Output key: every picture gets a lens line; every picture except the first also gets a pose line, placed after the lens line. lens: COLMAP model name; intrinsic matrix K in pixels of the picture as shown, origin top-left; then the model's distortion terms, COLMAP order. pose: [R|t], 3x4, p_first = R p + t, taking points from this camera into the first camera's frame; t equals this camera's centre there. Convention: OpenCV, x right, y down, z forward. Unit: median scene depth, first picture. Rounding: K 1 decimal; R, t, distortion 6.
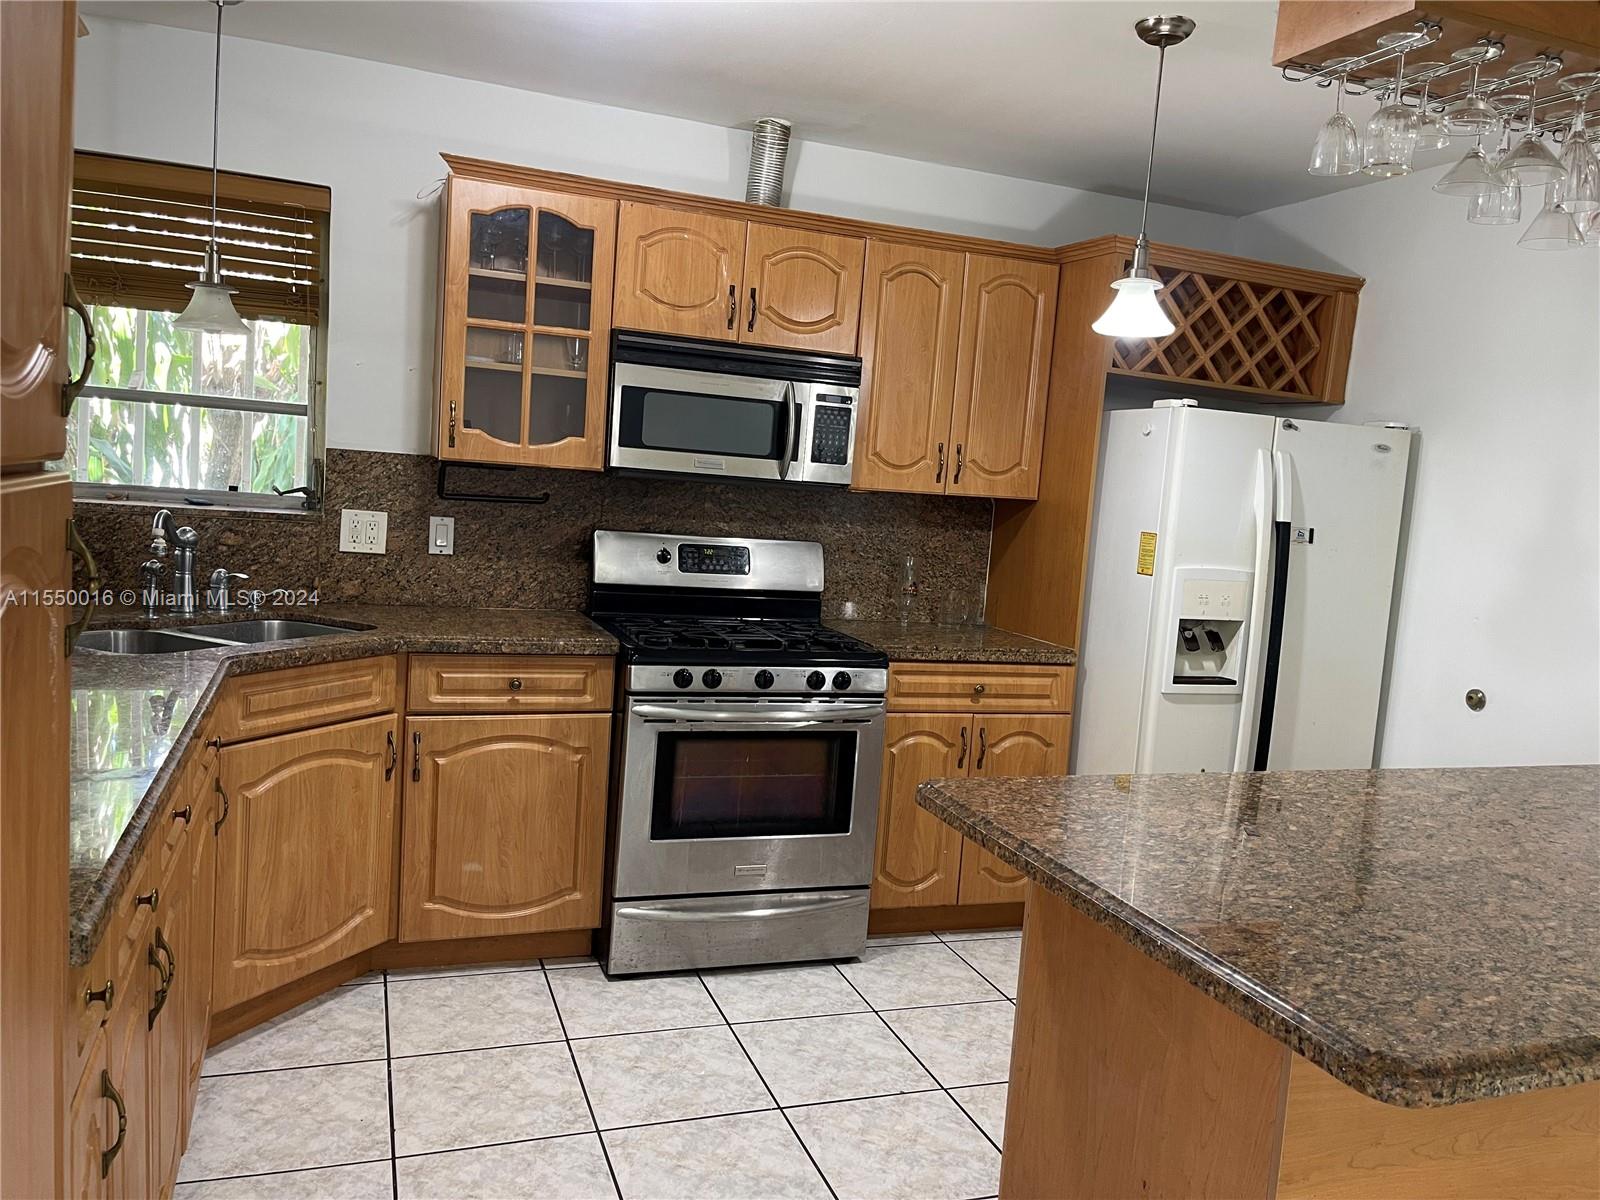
lens RADIAL K [[1191.3, 0, 808.1], [0, 1191.3, 598.6], [0, 0, 1]] dist [0.072635, -0.098067]
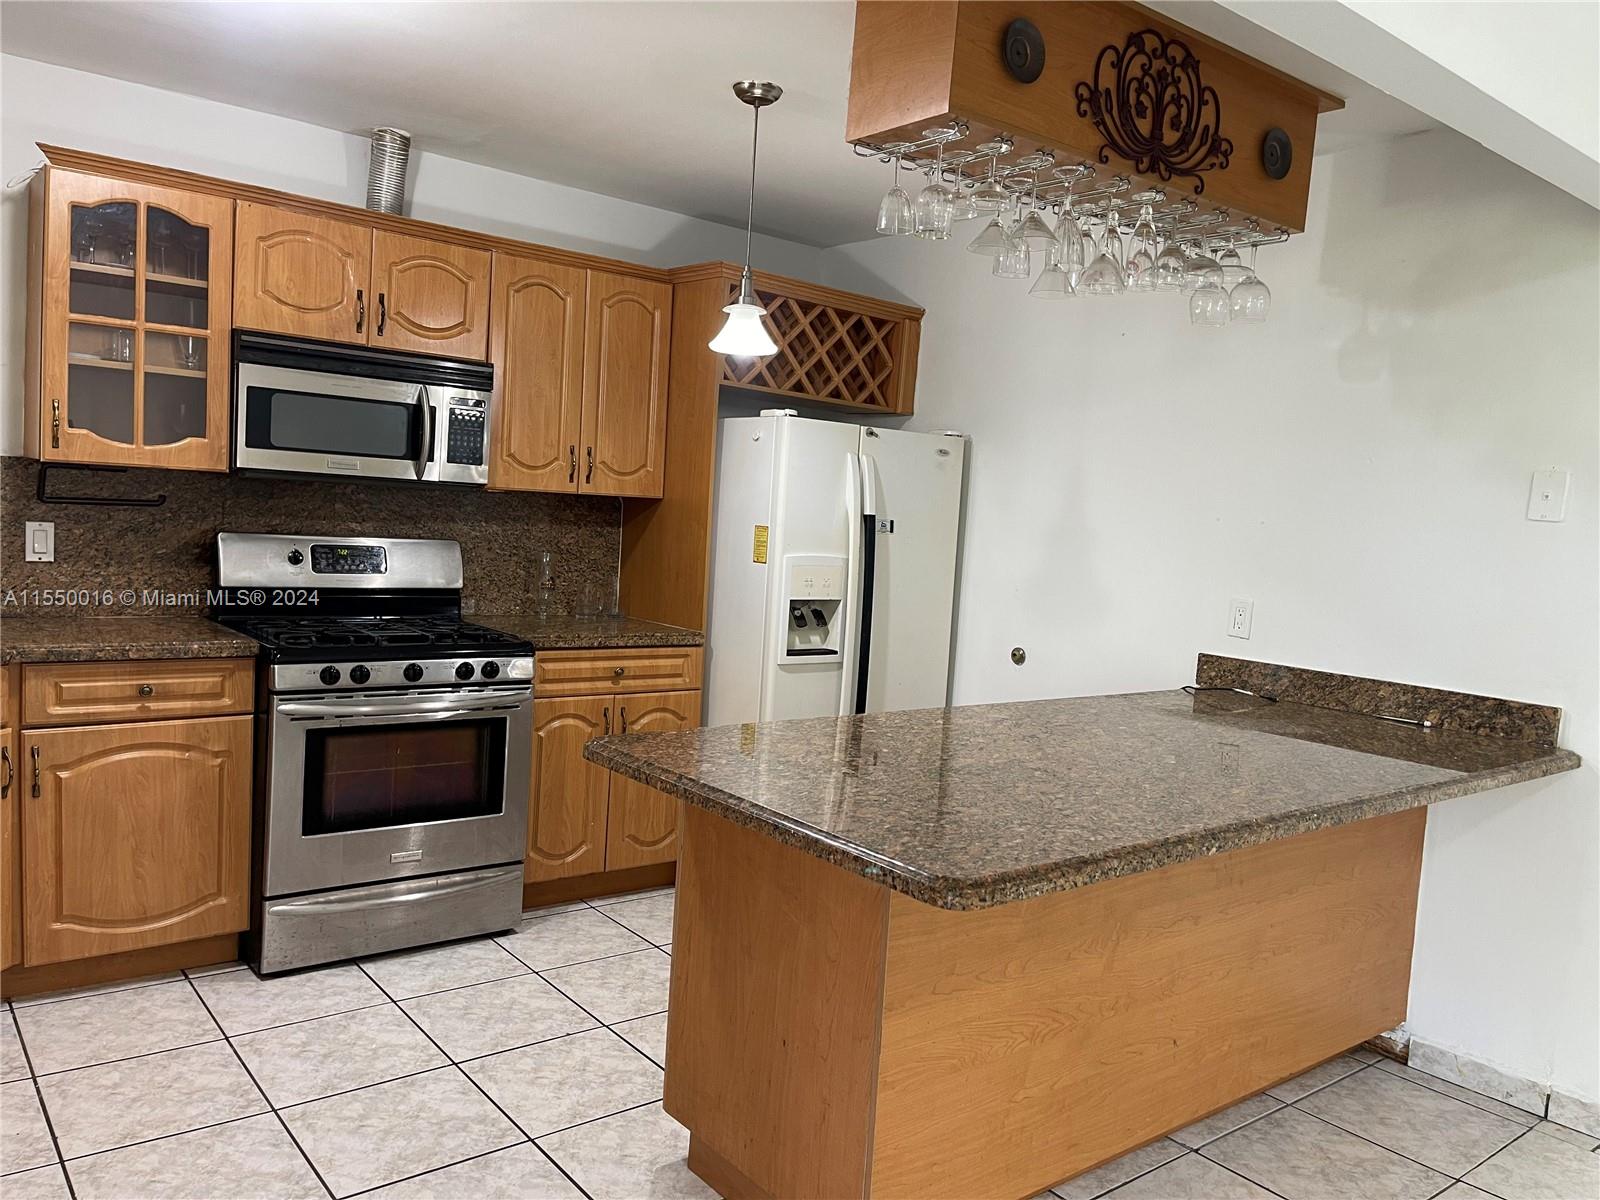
lens RADIAL K [[1191.3, 0, 808.1], [0, 1191.3, 598.6], [0, 0, 1]] dist [0.072635, -0.098067]
pose [[0.947925, -0.037657, 0.316260, -0.037401], [0.038403, 0.999255, 0.003877, 0.012311], [-0.316170, 0.008470, 0.948665, -0.095868]]
